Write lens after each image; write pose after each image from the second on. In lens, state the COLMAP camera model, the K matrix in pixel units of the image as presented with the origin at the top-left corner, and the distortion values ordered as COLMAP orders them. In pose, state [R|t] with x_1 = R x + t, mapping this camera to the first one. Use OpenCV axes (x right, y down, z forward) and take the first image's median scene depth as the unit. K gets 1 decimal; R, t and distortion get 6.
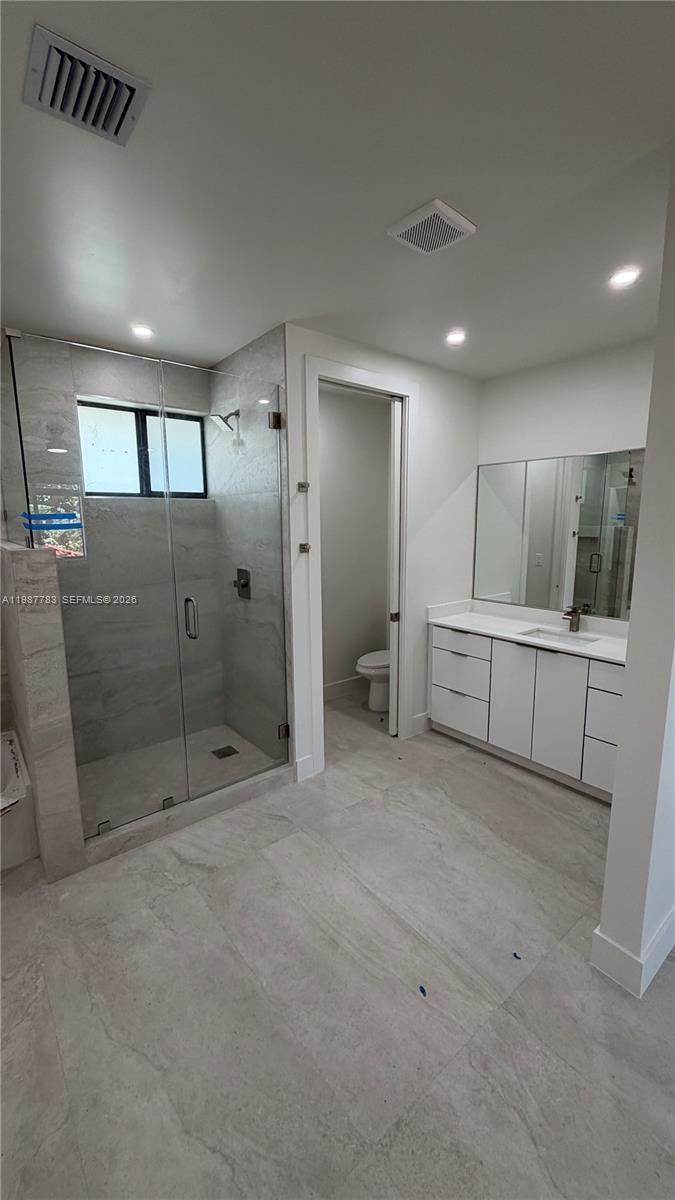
lens RADIAL K [[479.1, 0, 336.8], [0, 479.1, 599.3], [0, 0, 1]] dist [-0.000087, -0.000022]
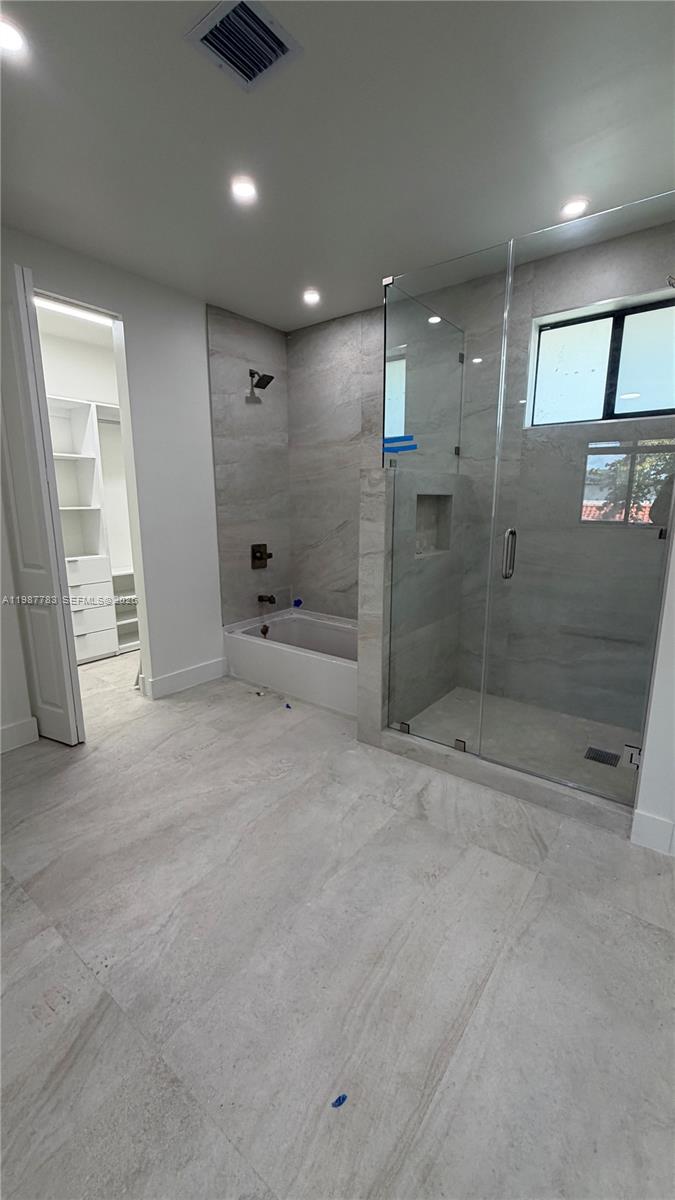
lens RADIAL K [[479.1, 0, 338.0], [0, 479.1, 599.0], [0, 0, 1]] dist [-0.000087, -0.000022]
pose [[0.237802, 0.204240, -0.949598, 0.507700], [-0.161118, 0.972394, 0.168795, 0.025816], [0.957858, 0.112857, 0.264143, 0.569788]]
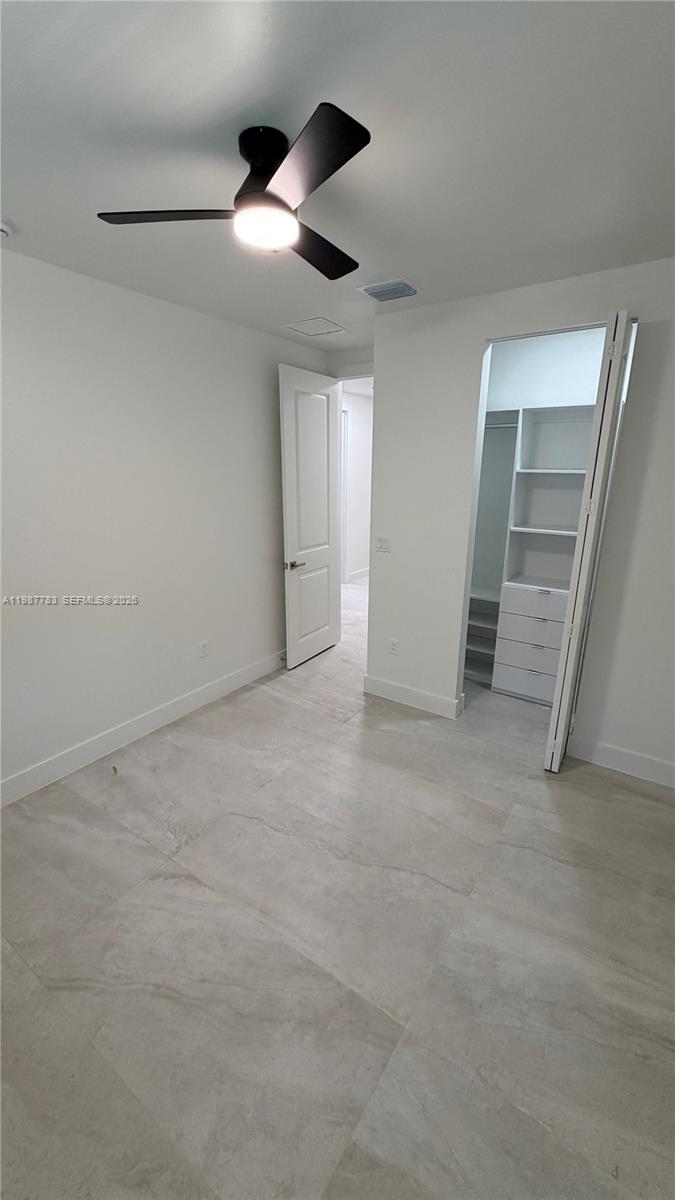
lens RADIAL K [[479.1, 0, 338.7], [0, 479.1, 600.1], [0, 0, 1]] dist [-0.000087, -0.000022]
pose [[-0.957899, 0.049984, -0.282721, -0.374626], [-0.072389, 0.910867, 0.406302, -0.318522], [0.277830, 0.409662, -0.868900, 1.725120]]
